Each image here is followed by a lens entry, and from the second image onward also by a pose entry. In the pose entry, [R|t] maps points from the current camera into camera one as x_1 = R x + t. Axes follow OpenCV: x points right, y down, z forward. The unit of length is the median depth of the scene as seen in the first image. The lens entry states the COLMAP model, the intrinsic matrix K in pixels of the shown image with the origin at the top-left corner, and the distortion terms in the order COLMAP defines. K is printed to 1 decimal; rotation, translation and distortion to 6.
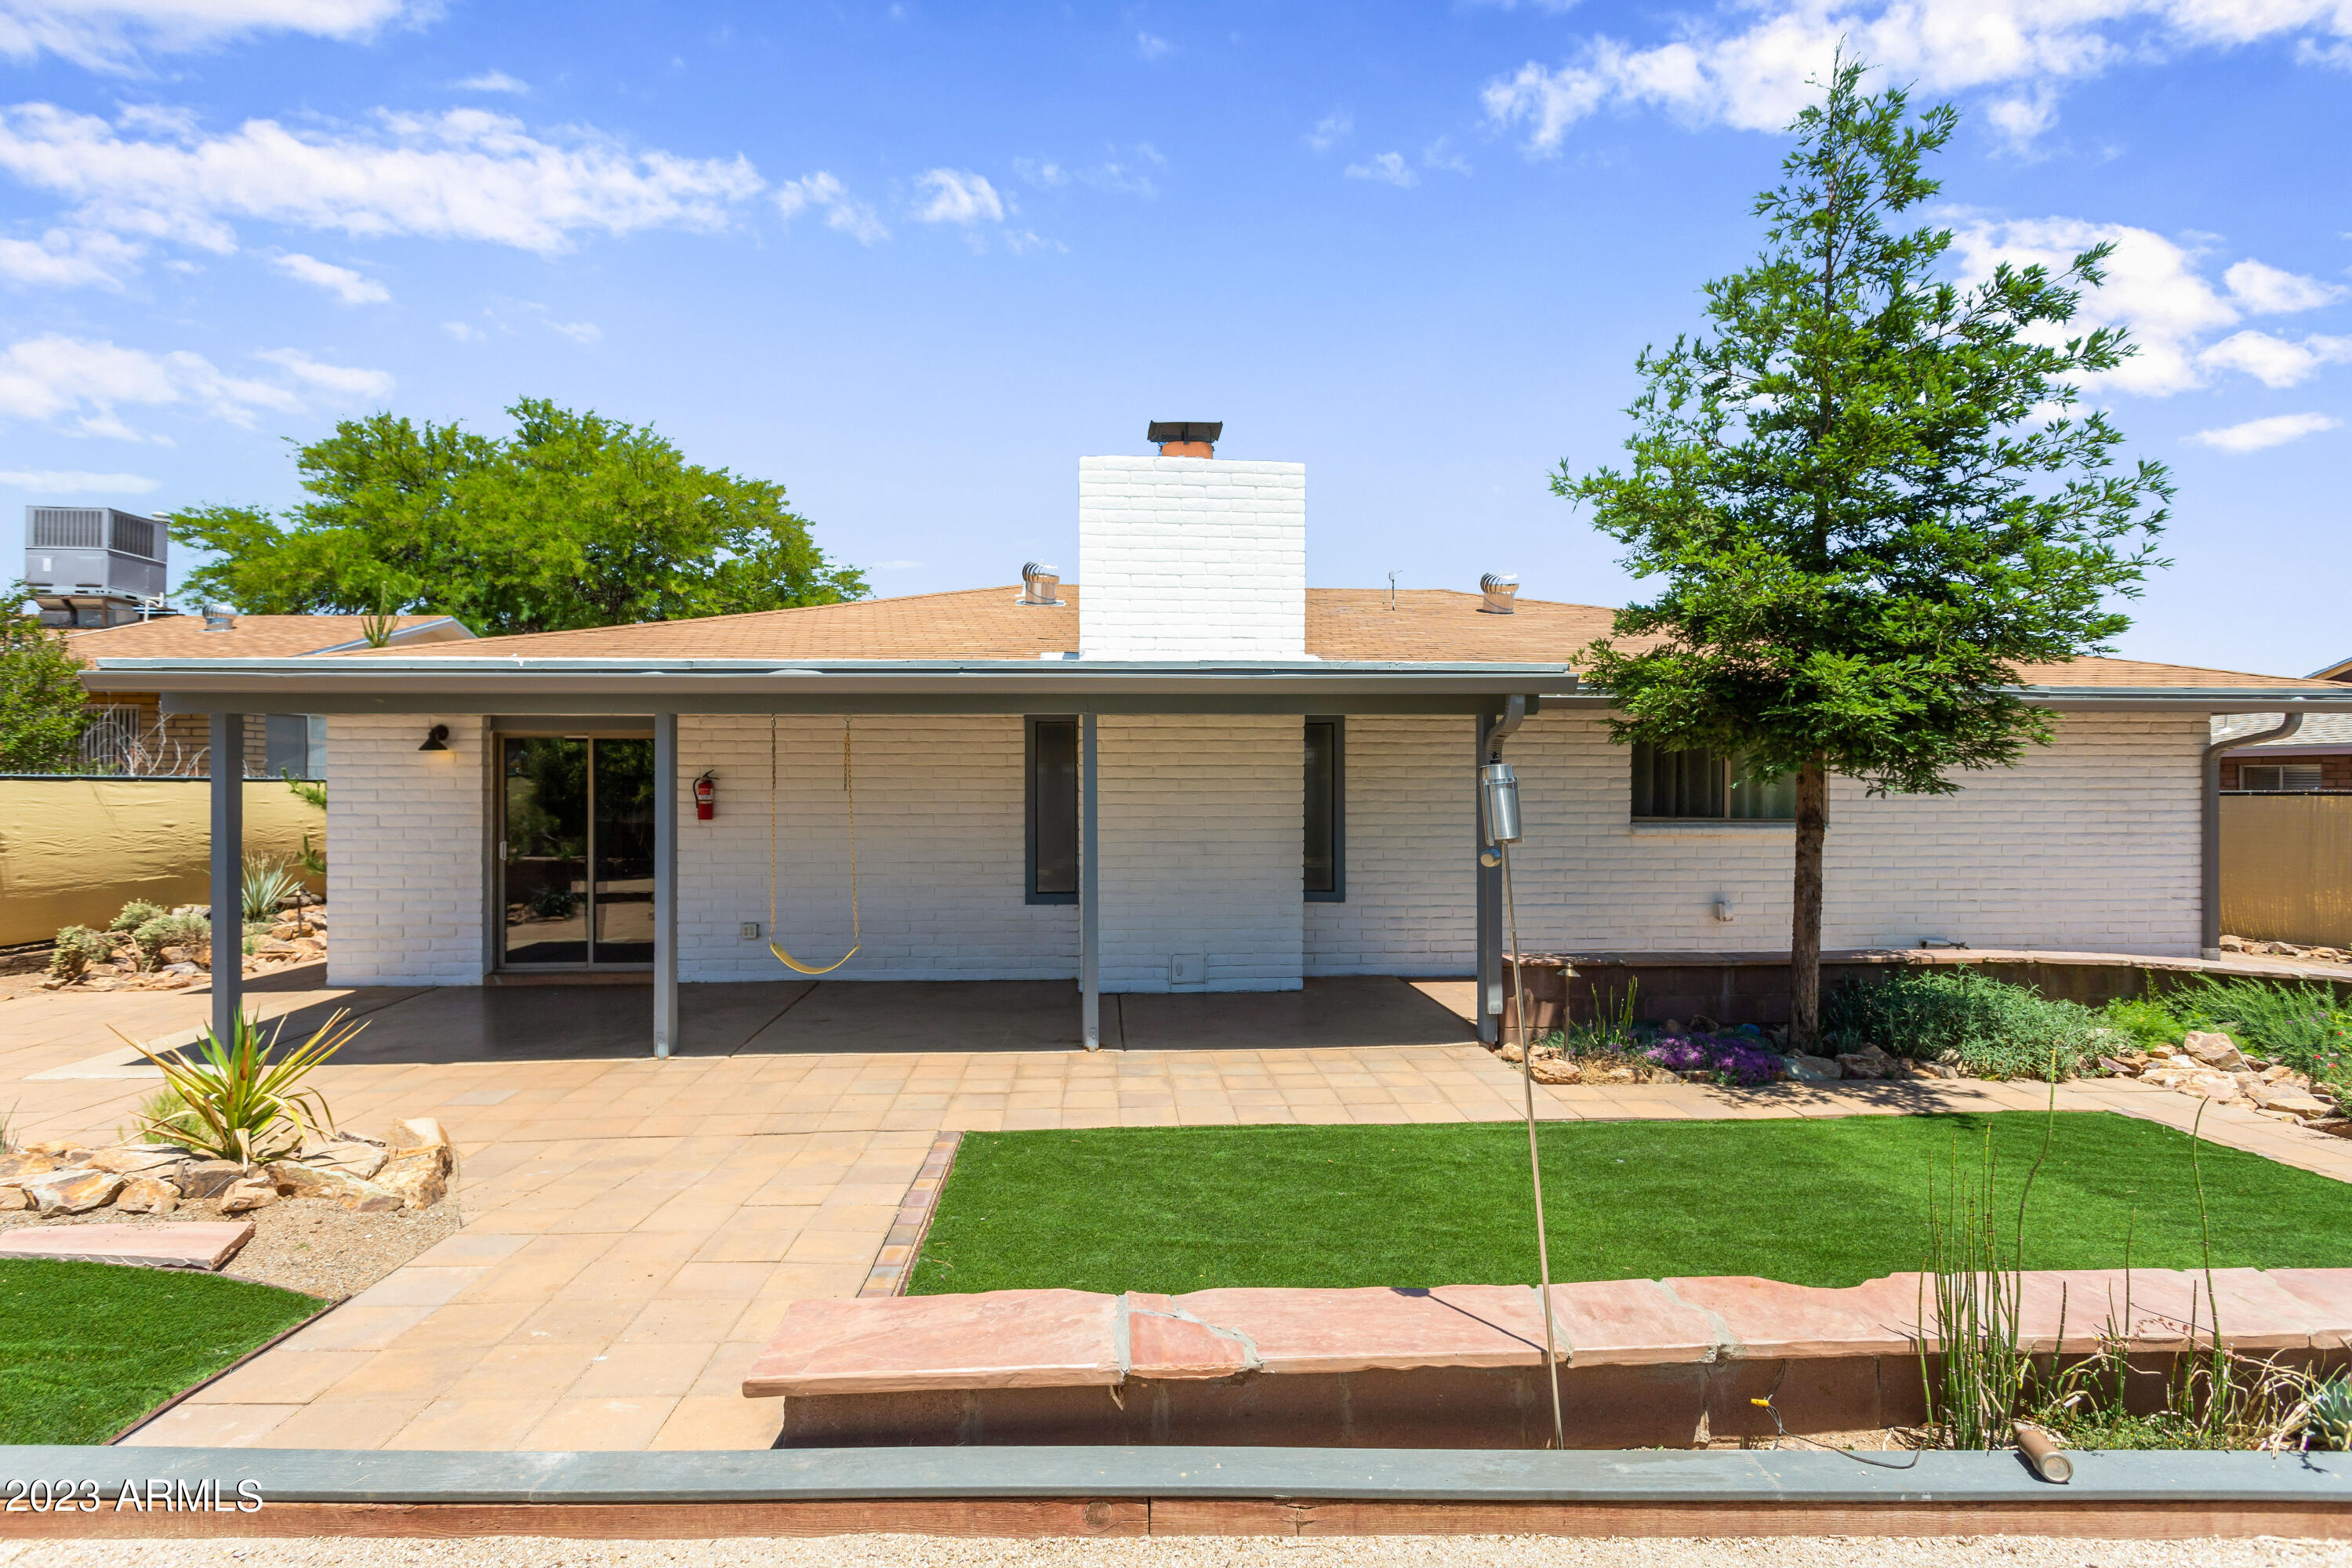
lens RADIAL K [[1129.2, 0, 1177.6], [0, 1129.2, 781.7], [0, 0, 1]] dist [-0.004726, 0.003435]
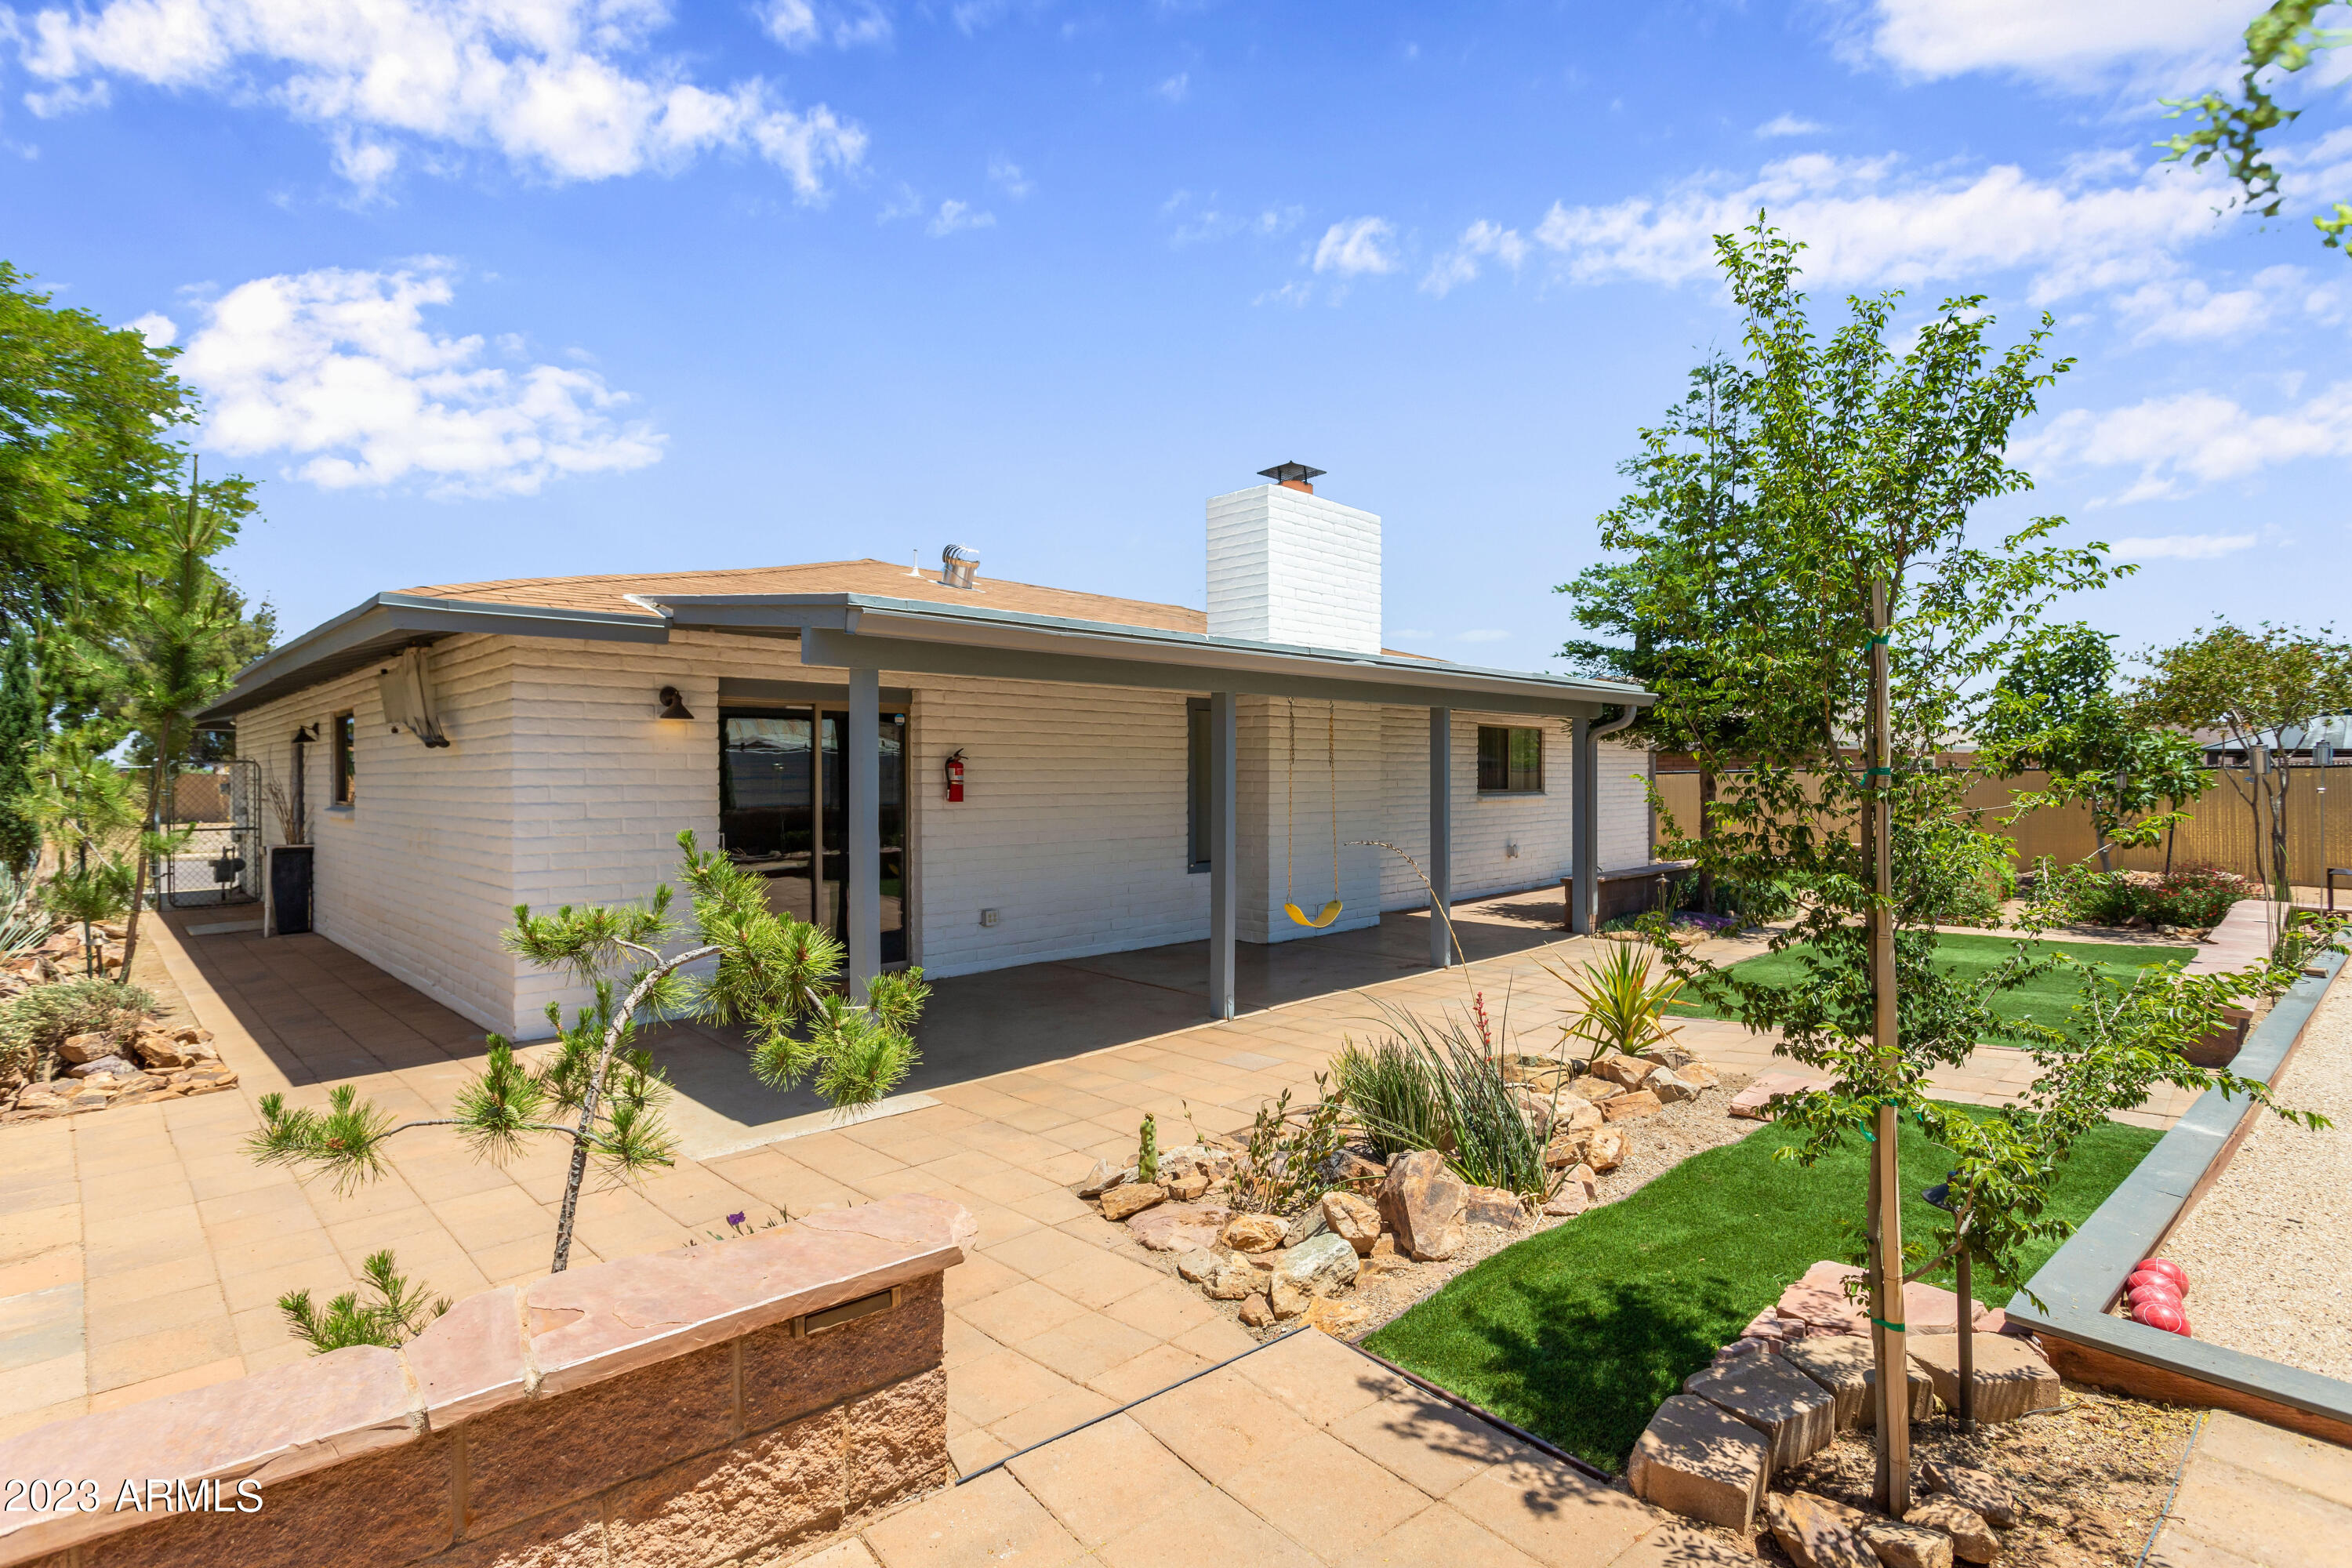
lens RADIAL K [[1129.2, 0, 1180.8], [0, 1129.2, 778.5], [0, 0, 1]] dist [-0.004726, 0.003435]
pose [[0.754702, -0.005055, 0.656048, -0.883811], [0.004118, 0.999987, 0.002968, 0.012189], [-0.656055, 0.000462, 0.754713, 0.173861]]
